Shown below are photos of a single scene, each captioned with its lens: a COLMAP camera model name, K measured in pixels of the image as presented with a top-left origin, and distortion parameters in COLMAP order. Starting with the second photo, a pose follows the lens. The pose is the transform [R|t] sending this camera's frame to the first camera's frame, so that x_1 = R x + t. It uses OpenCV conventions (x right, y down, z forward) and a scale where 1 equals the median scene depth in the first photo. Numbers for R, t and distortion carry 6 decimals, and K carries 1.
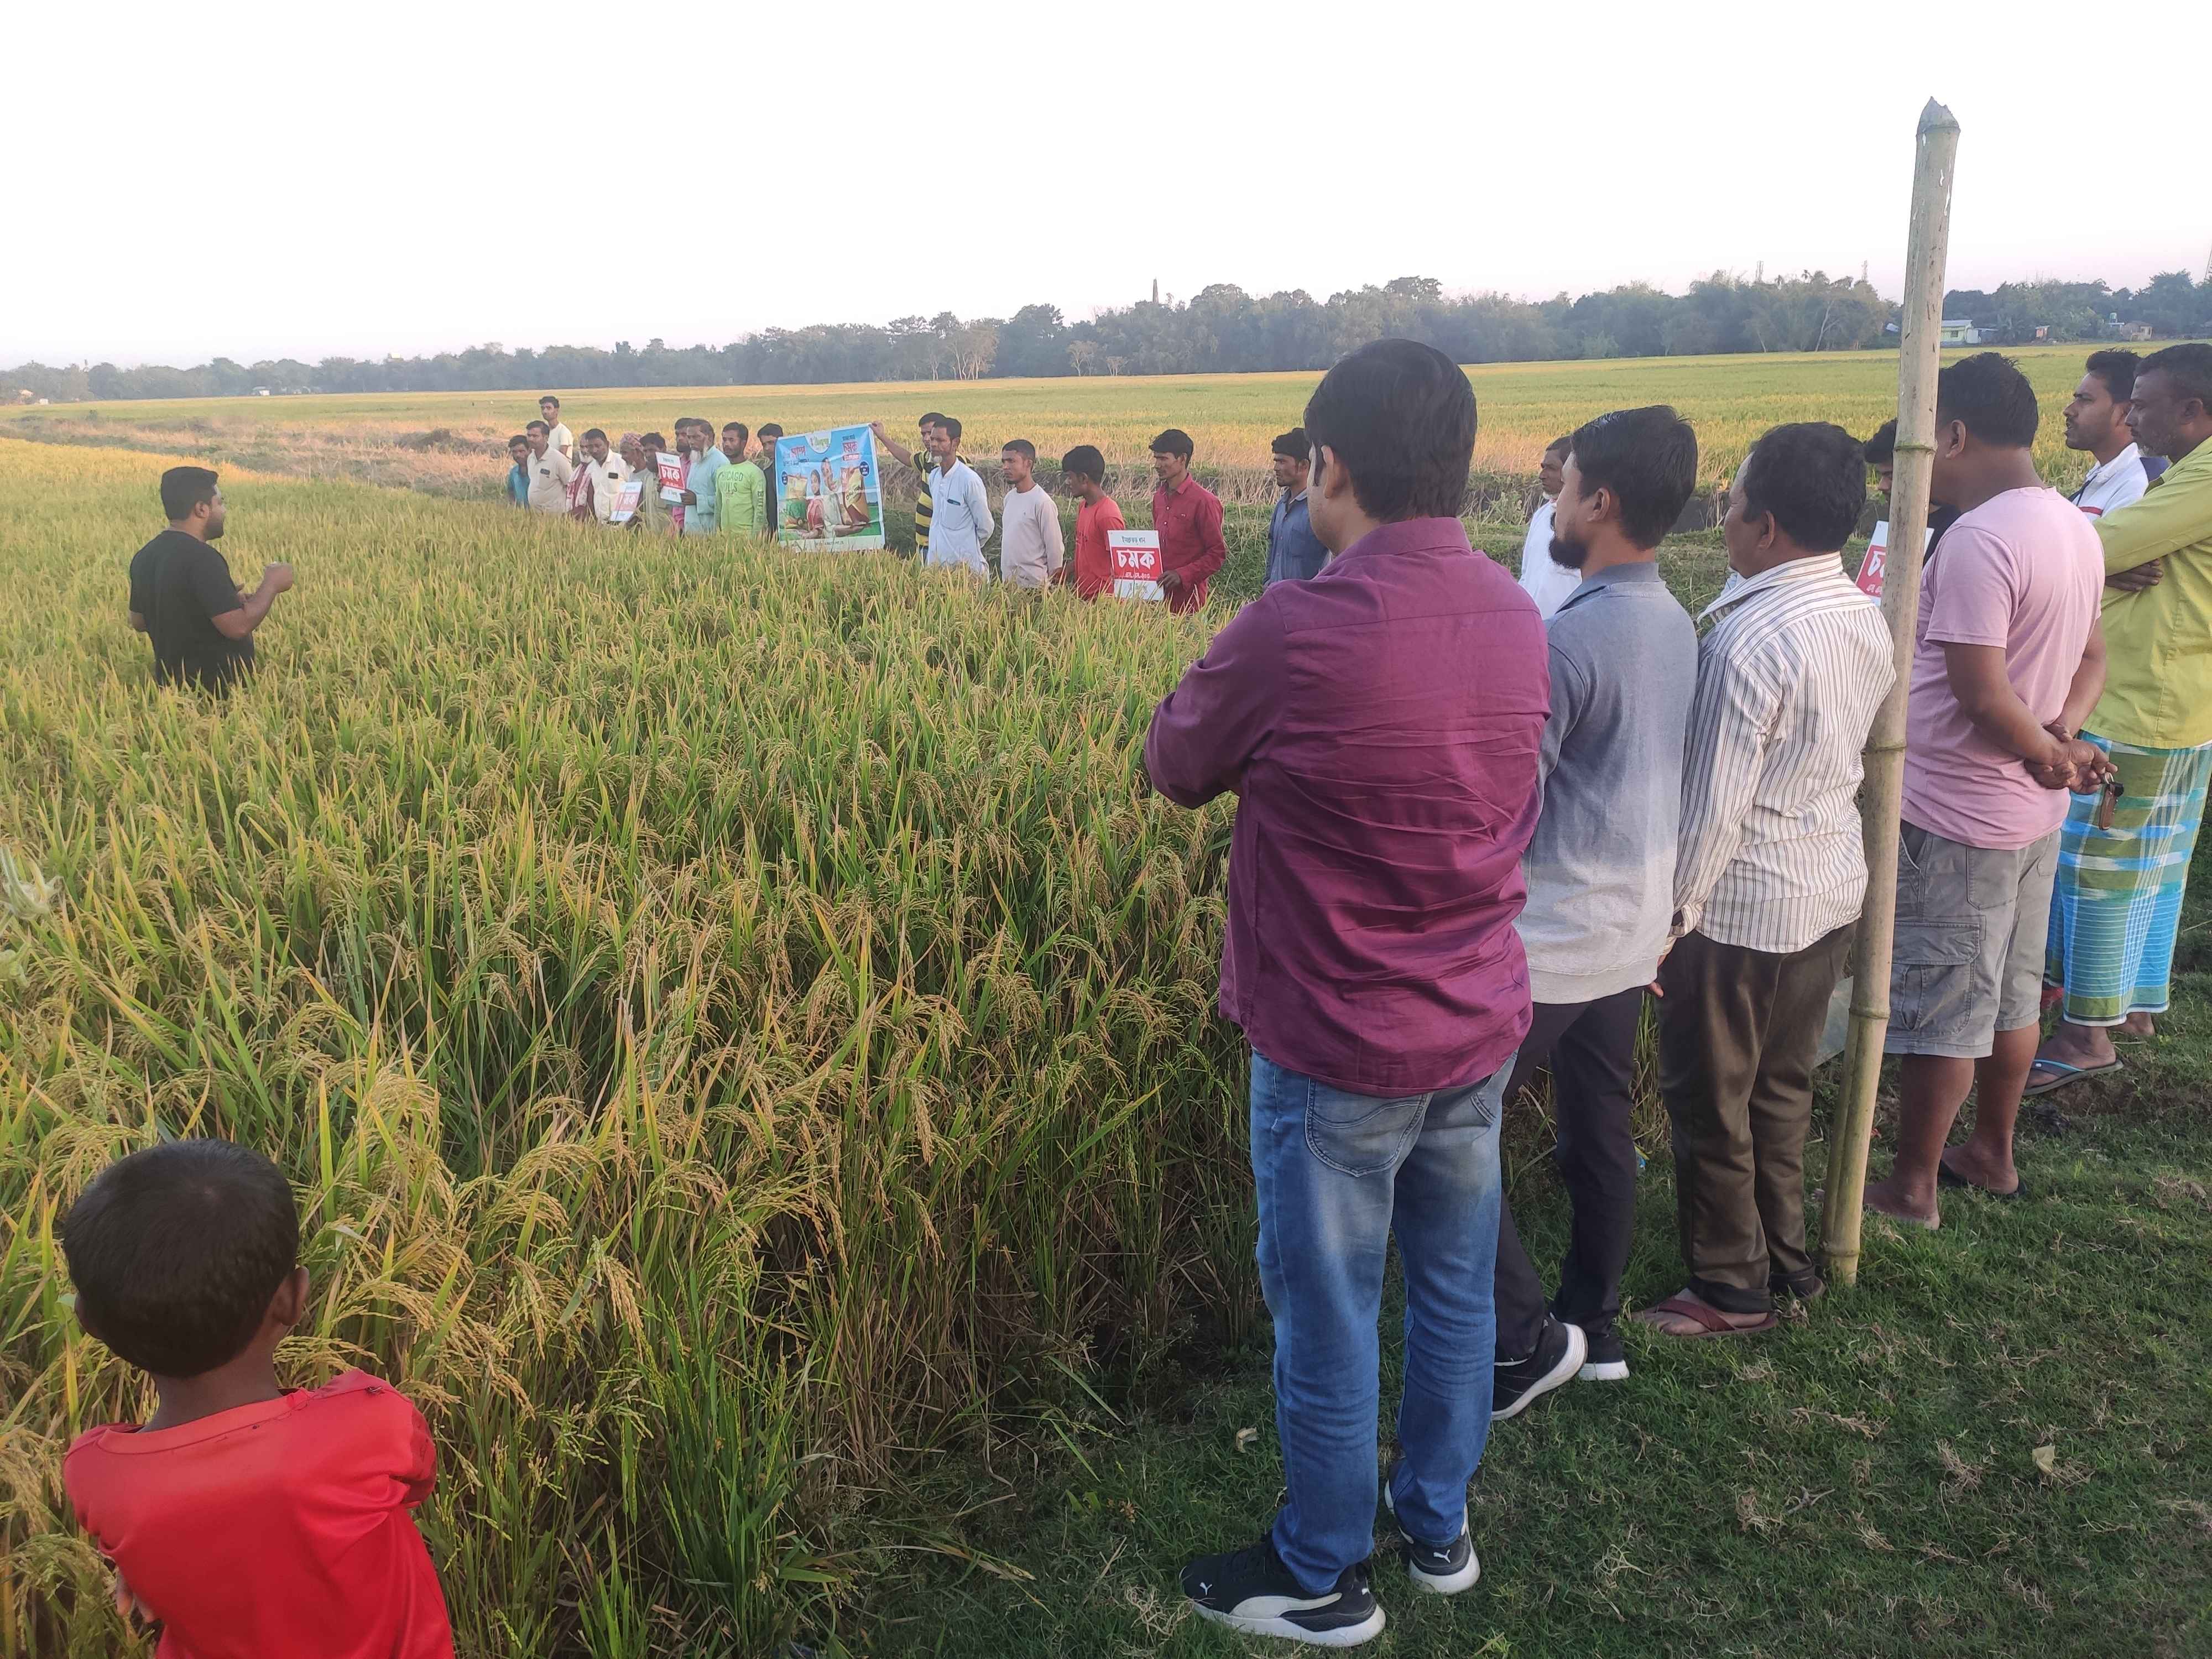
lens RADIAL K [[1652.1, 0, 1113.5], [0, 1652.1, 831.4], [0, 0, 1]] dist [0.076108, -0.106126]
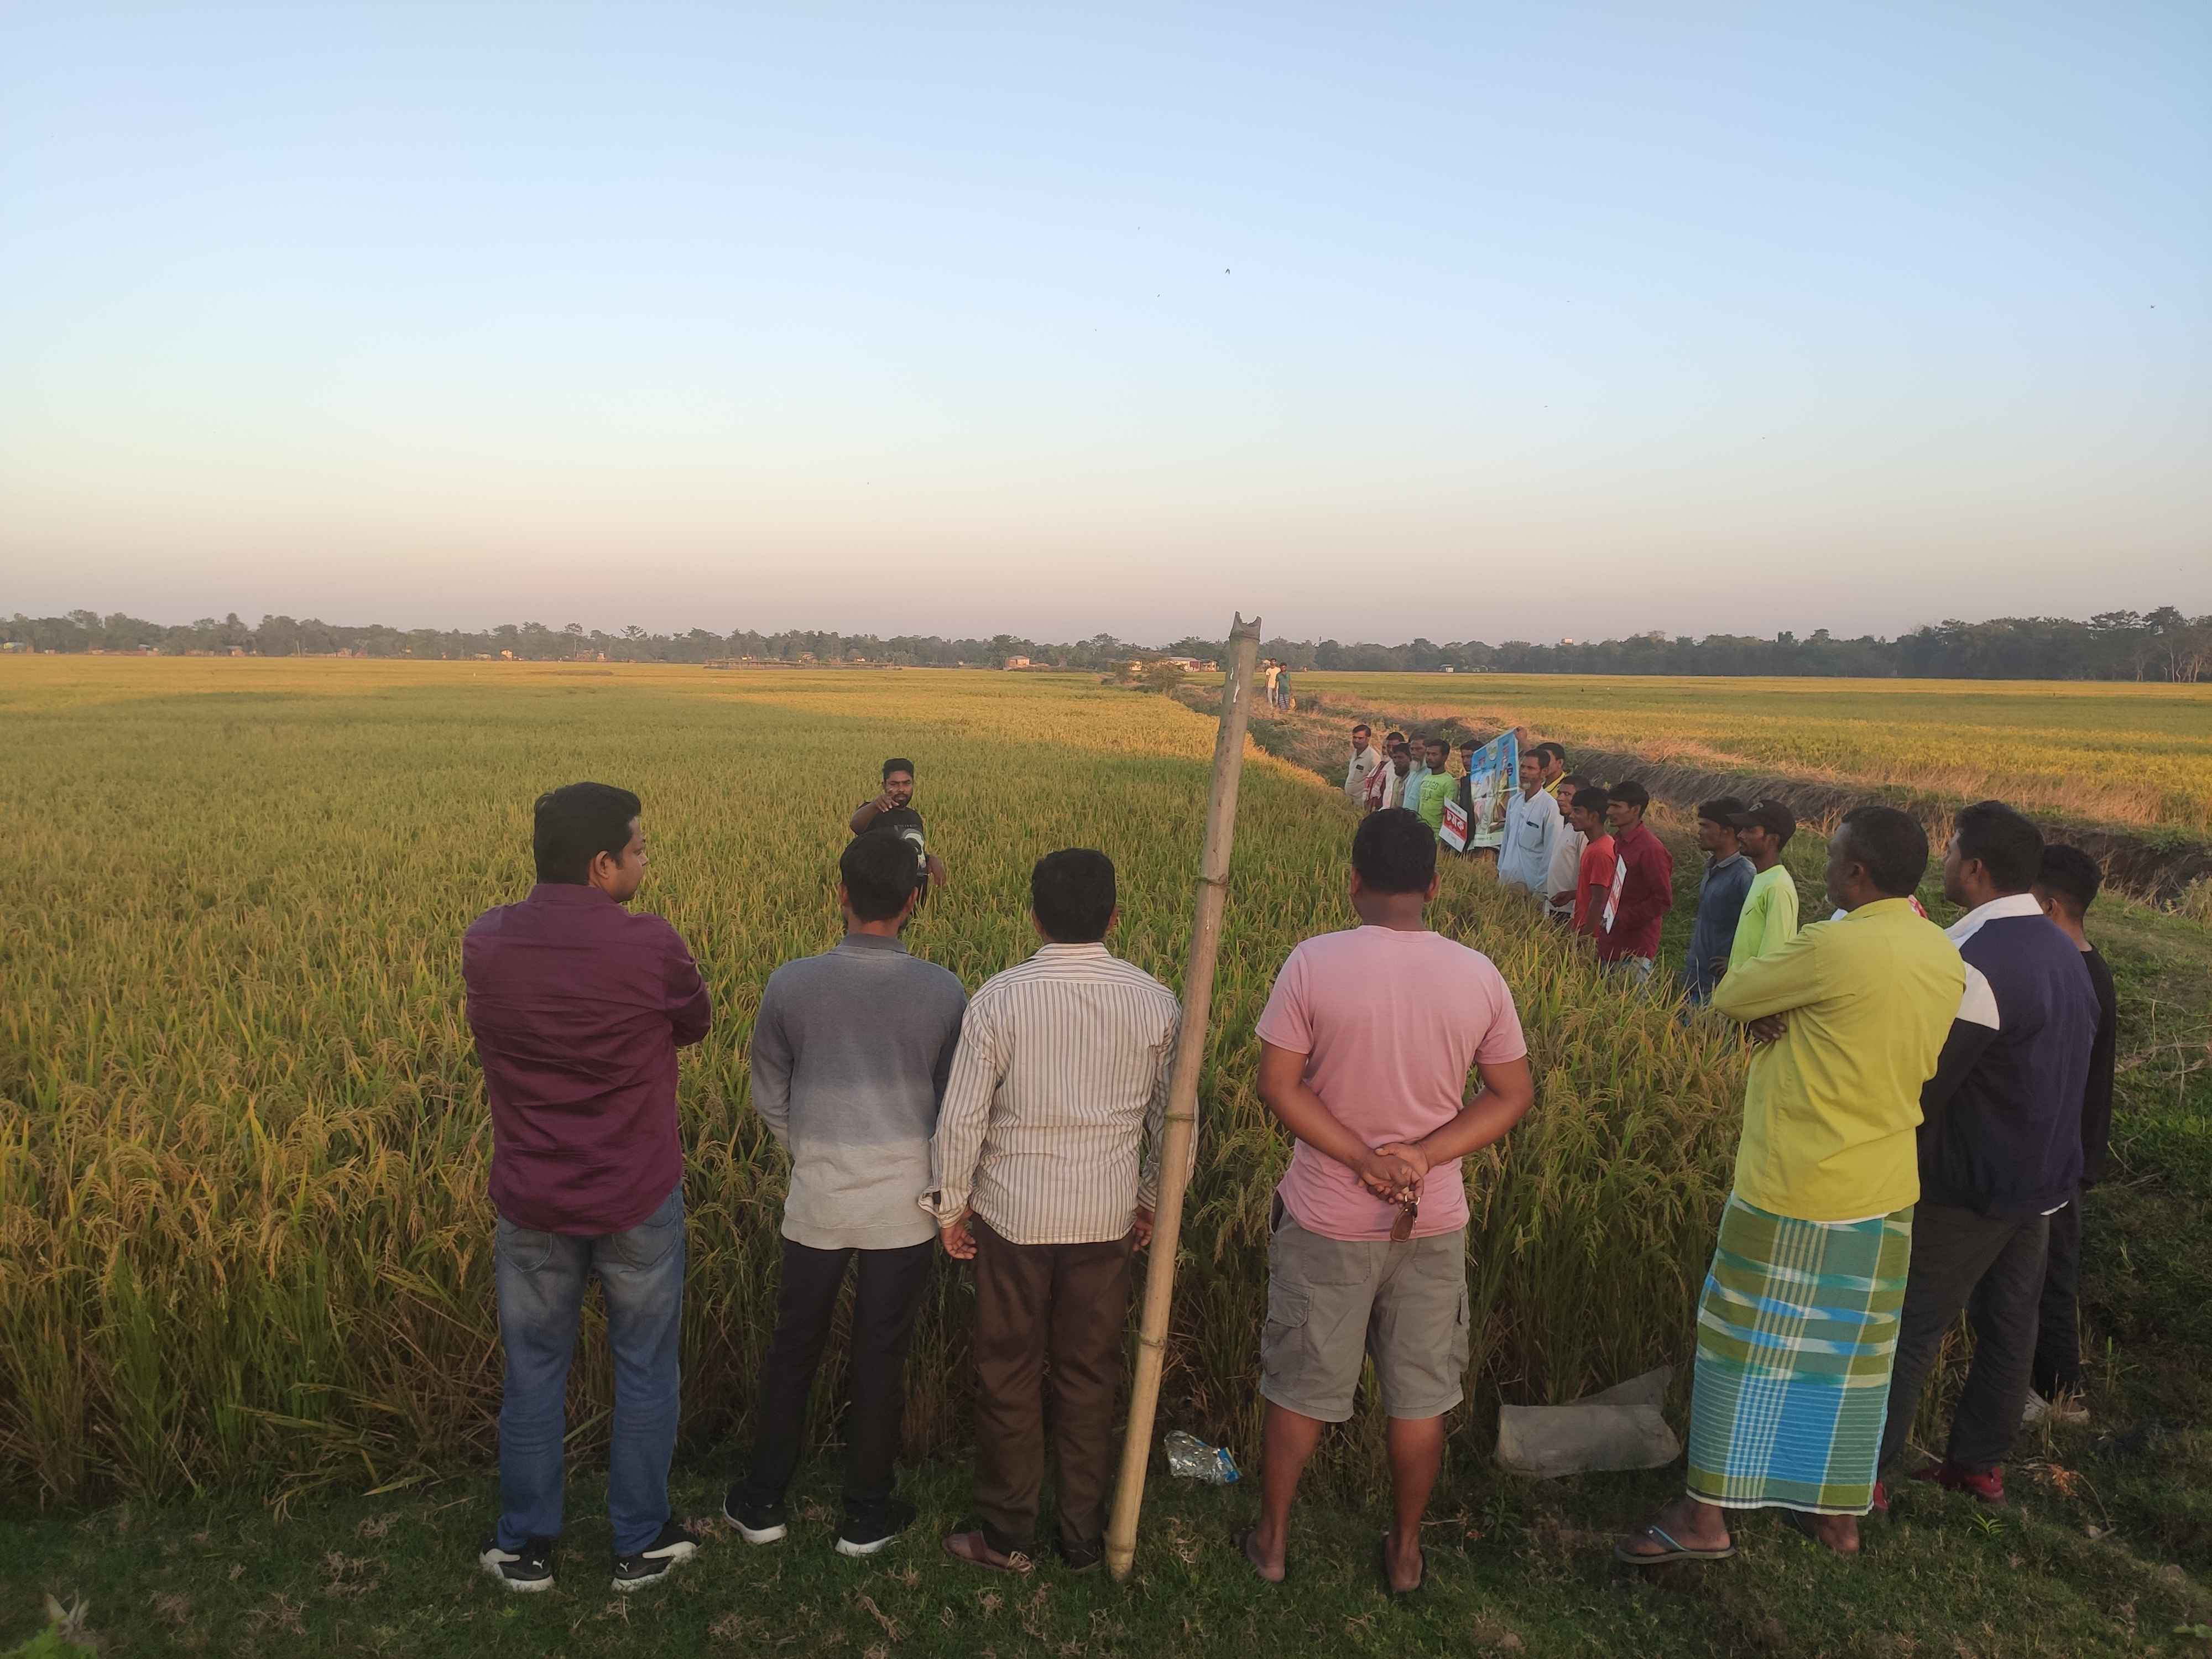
lens RADIAL K [[1691.7, 0, 1137.0], [0, 1691.7, 892.7], [0, 0, 1]] dist [0.044238, -0.128315]
pose [[0.759176, 0.121979, -0.639354, 1.005077], [-0.200778, 0.978268, -0.051767, -0.112558], [0.619145, 0.167669, 0.767168, 0.030802]]
